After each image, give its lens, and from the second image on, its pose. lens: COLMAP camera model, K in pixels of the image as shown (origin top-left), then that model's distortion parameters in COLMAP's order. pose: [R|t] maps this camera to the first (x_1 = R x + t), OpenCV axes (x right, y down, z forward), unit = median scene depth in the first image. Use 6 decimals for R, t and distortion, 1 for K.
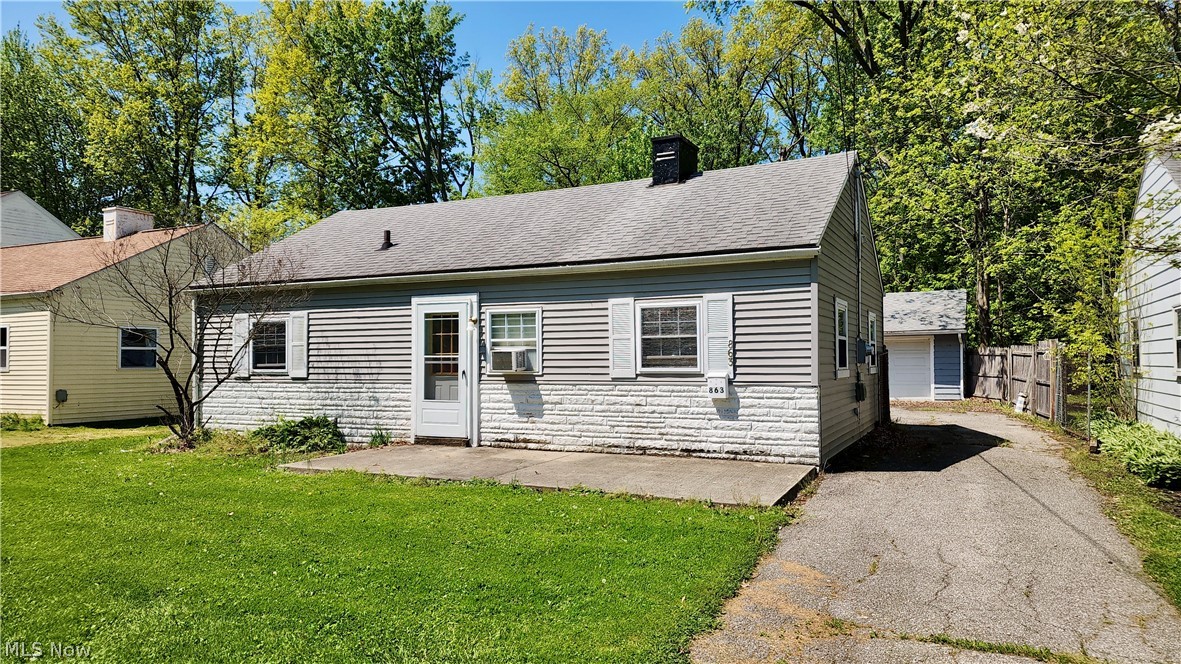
lens RADIAL K [[811.9, 0, 590.5], [0, 811.9, 332.0], [0, 0, 1]] dist [0.087226, -0.001057]
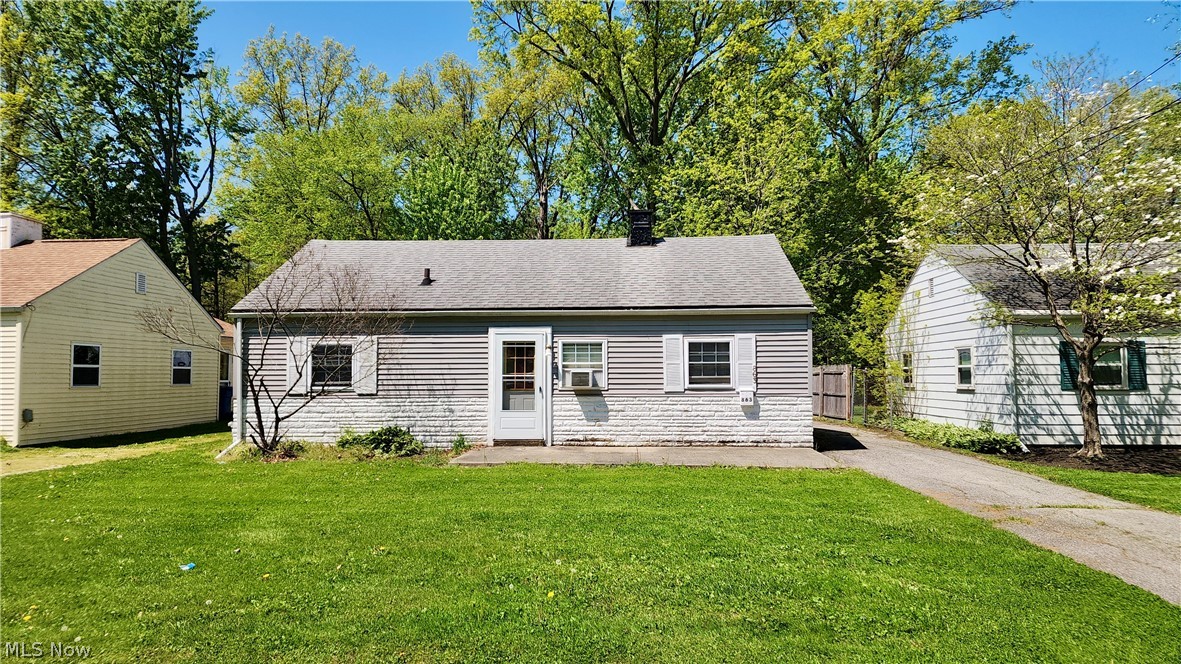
lens RADIAL K [[811.9, 0, 590.5], [0, 811.9, 332.0], [0, 0, 1]] dist [0.087226, -0.001057]
pose [[0.913675, 0.023338, 0.405775, -0.601032], [-0.016039, 0.999643, -0.021380, -0.012695], [-0.406129, 0.013027, 0.913723, -0.199895]]
